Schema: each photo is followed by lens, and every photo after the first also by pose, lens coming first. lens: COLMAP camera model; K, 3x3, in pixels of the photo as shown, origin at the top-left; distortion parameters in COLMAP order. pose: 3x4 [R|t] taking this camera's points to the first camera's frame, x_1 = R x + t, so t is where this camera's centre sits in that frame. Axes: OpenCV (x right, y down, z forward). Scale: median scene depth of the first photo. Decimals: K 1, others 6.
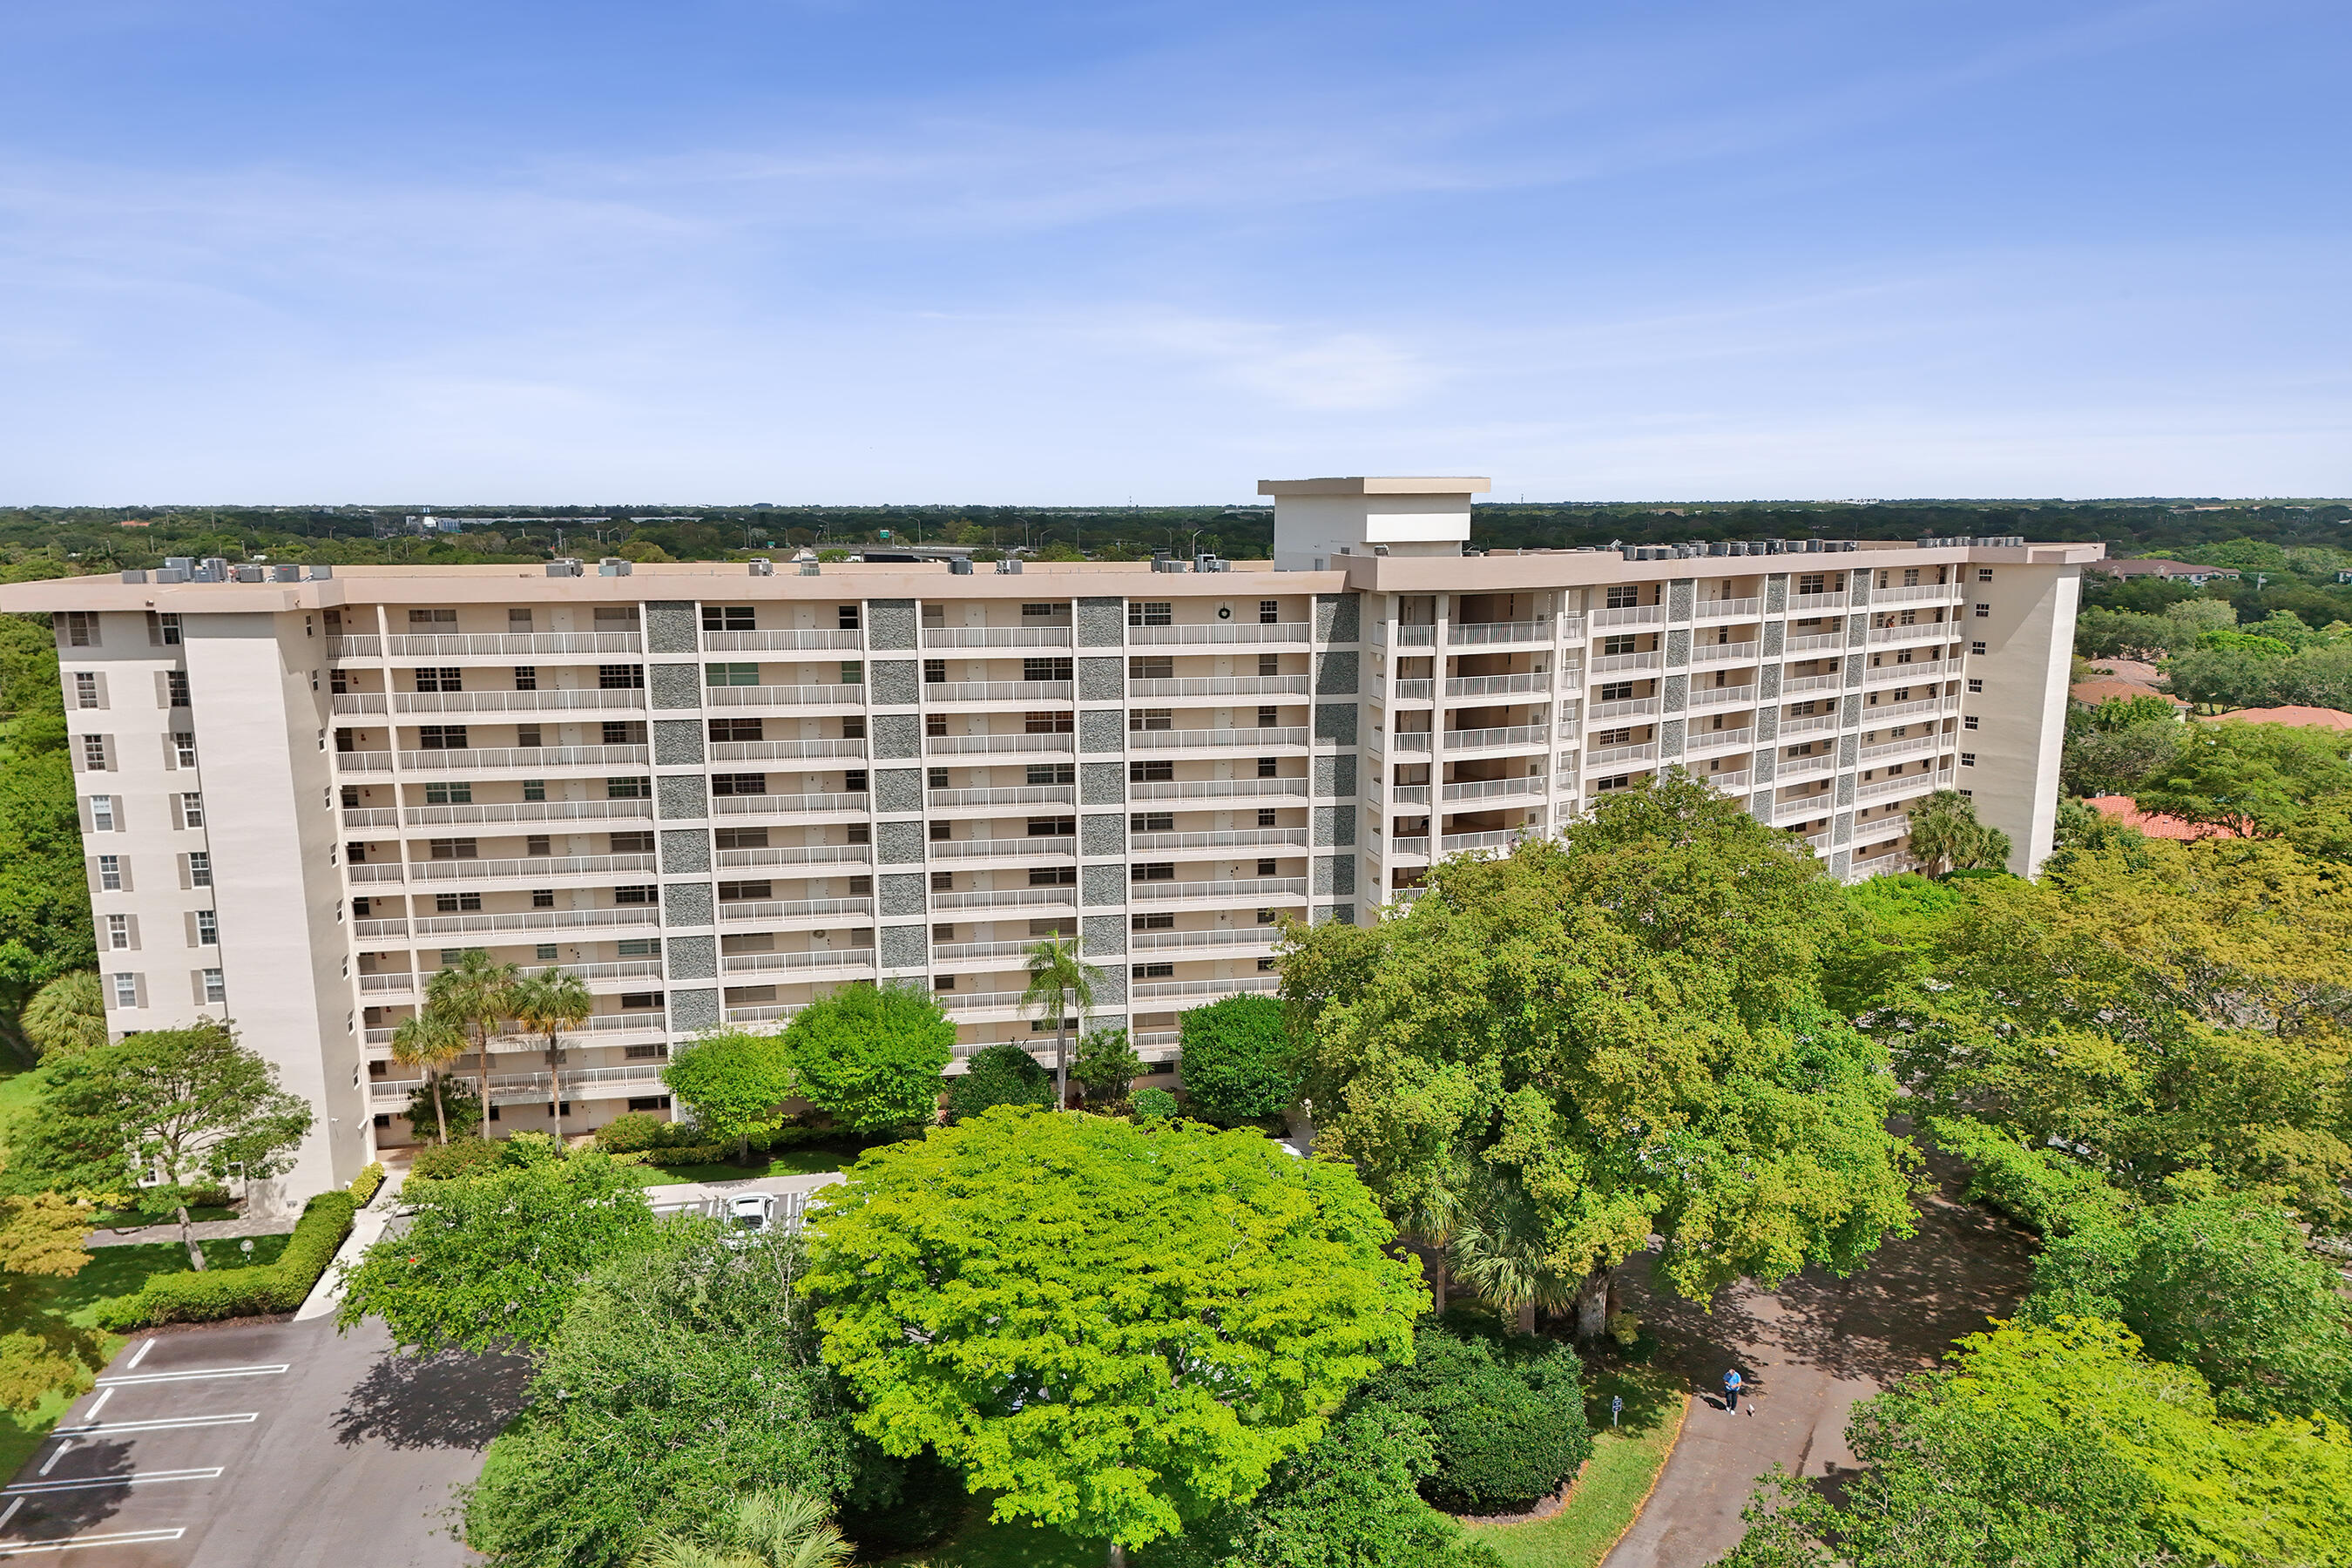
lens RADIAL K [[1700.7, 0, 1143.9], [0, 1700.7, 769.3], [0, 0, 1]] dist [0.058346, -0.049326]
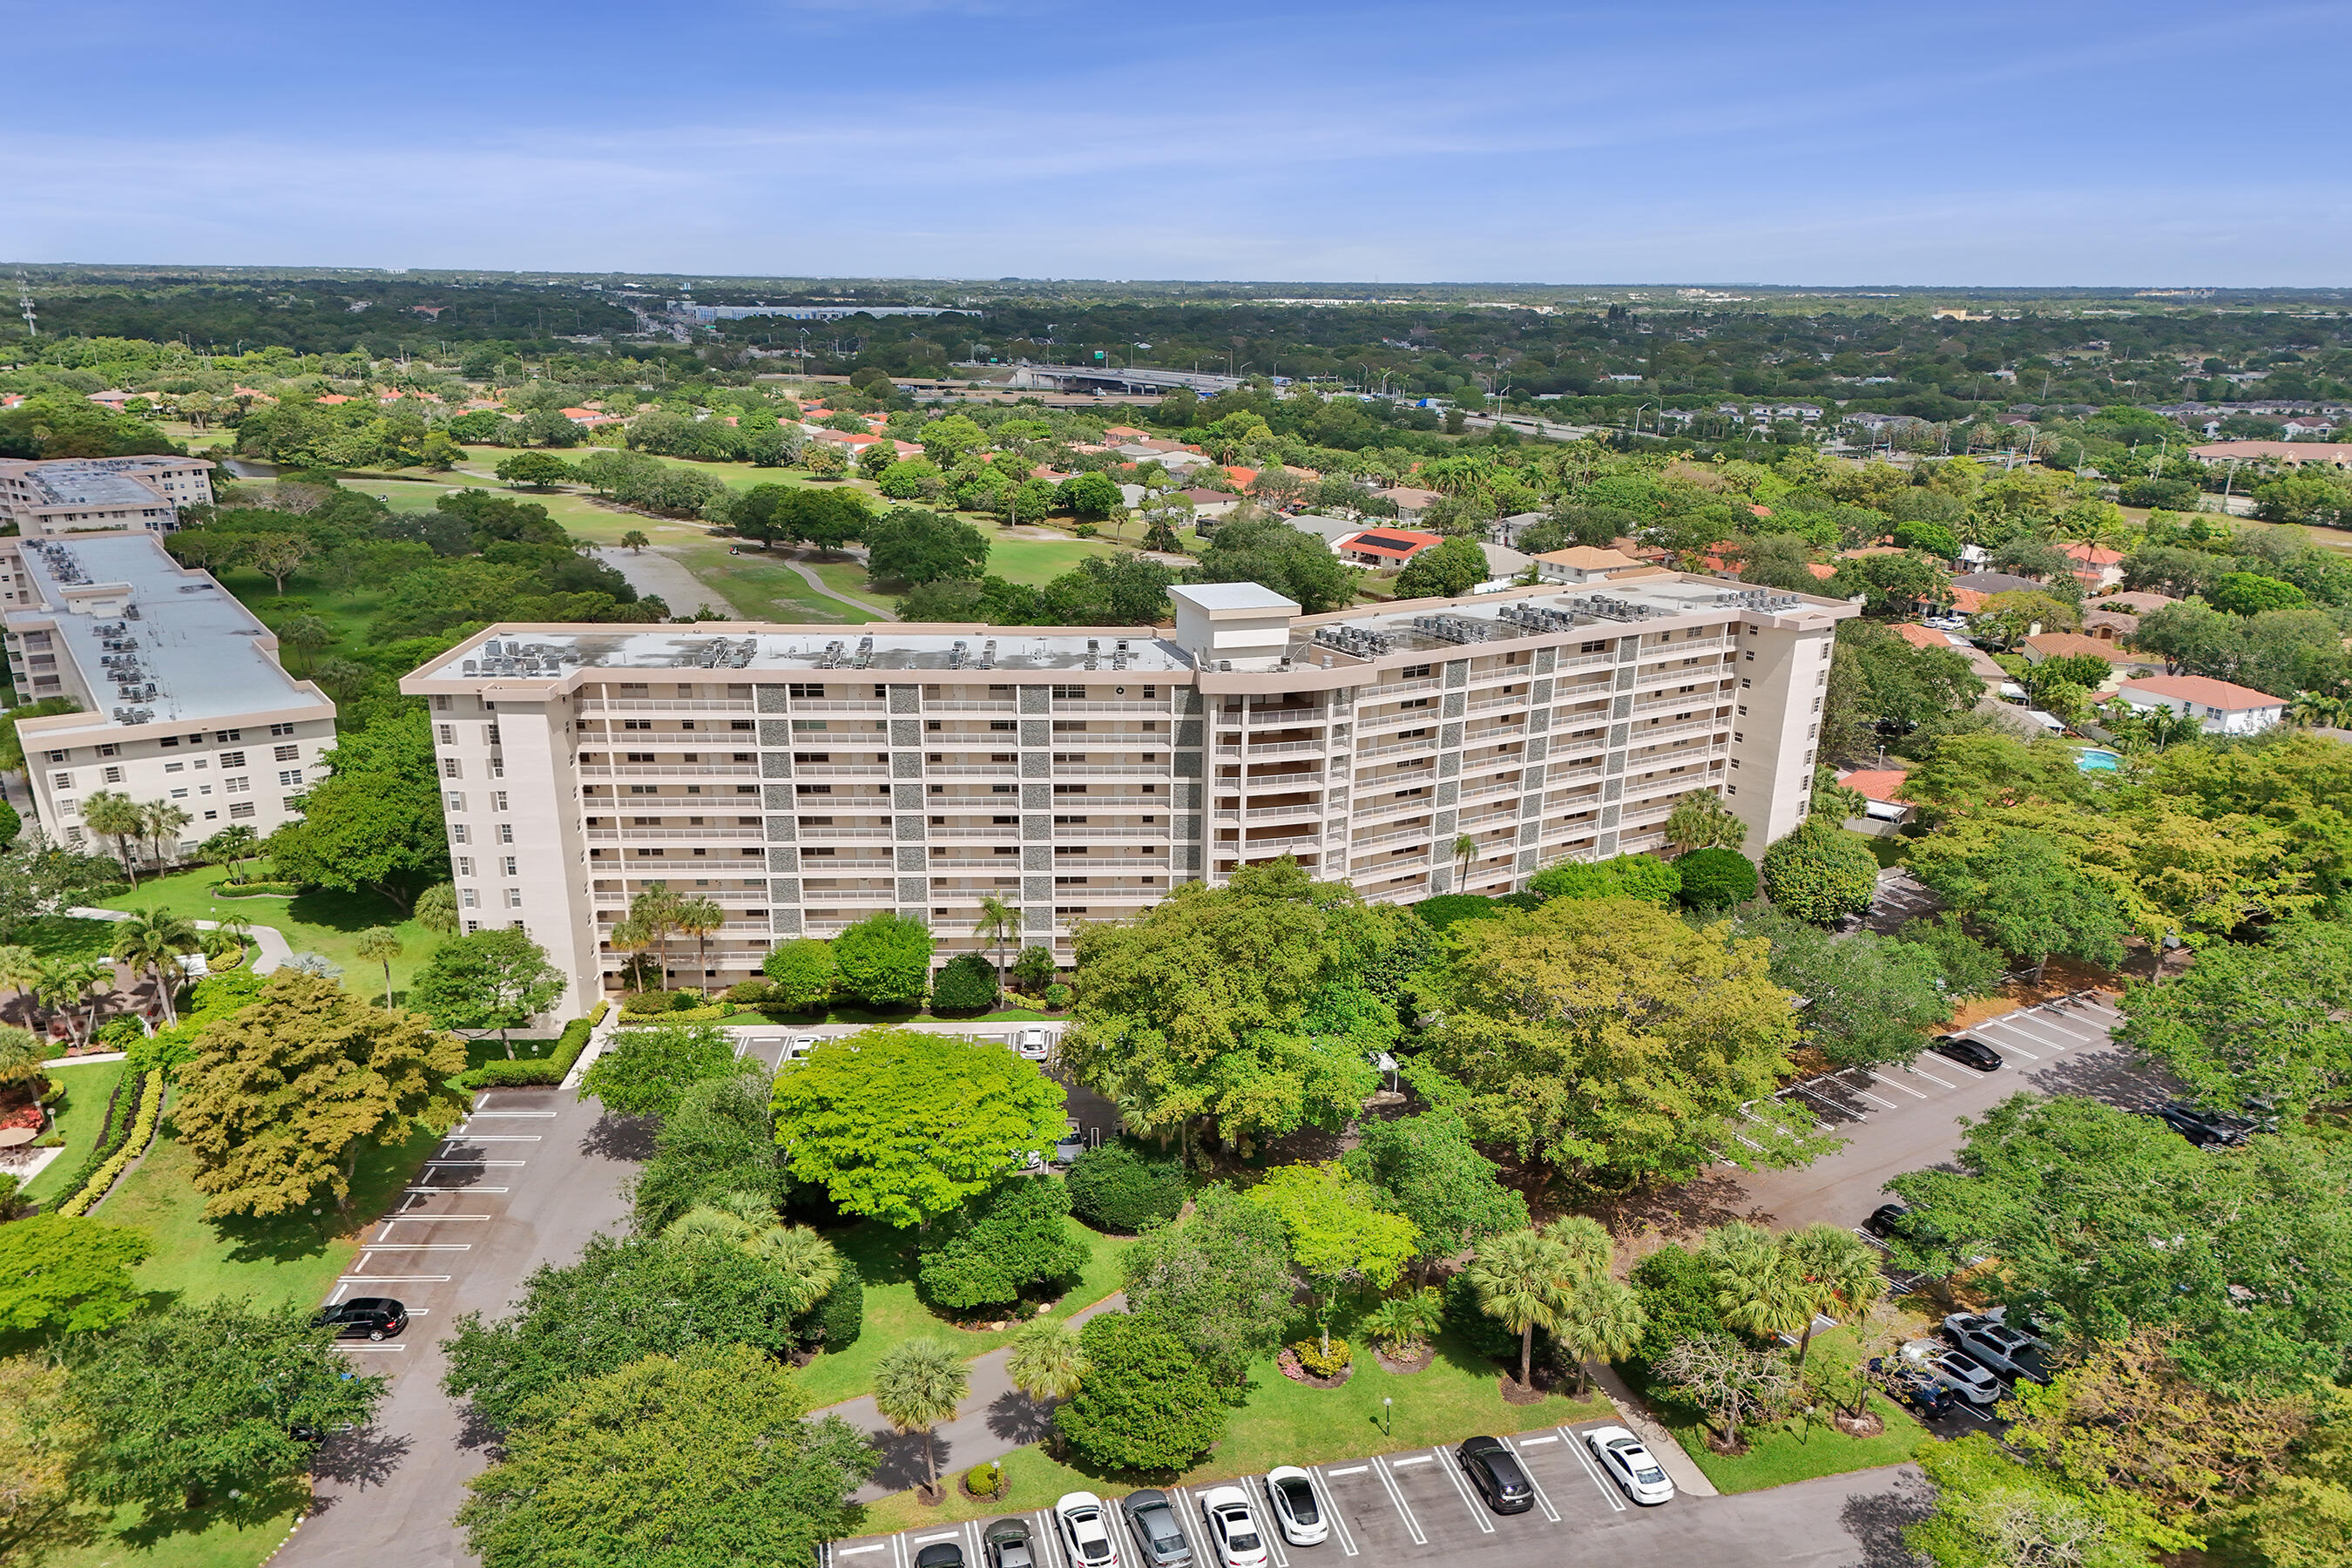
lens RADIAL K [[1686.8, 0, 1176.0], [0, 1686.8, 784.0], [0, 0, 1]] dist [0.043641, -0.044573]
pose [[0.992121, 0.056318, -0.111914, 0.310884], [-0.040853, 0.989871, 0.135968, -0.247246], [0.118438, -0.130325, 0.984372, -0.597963]]
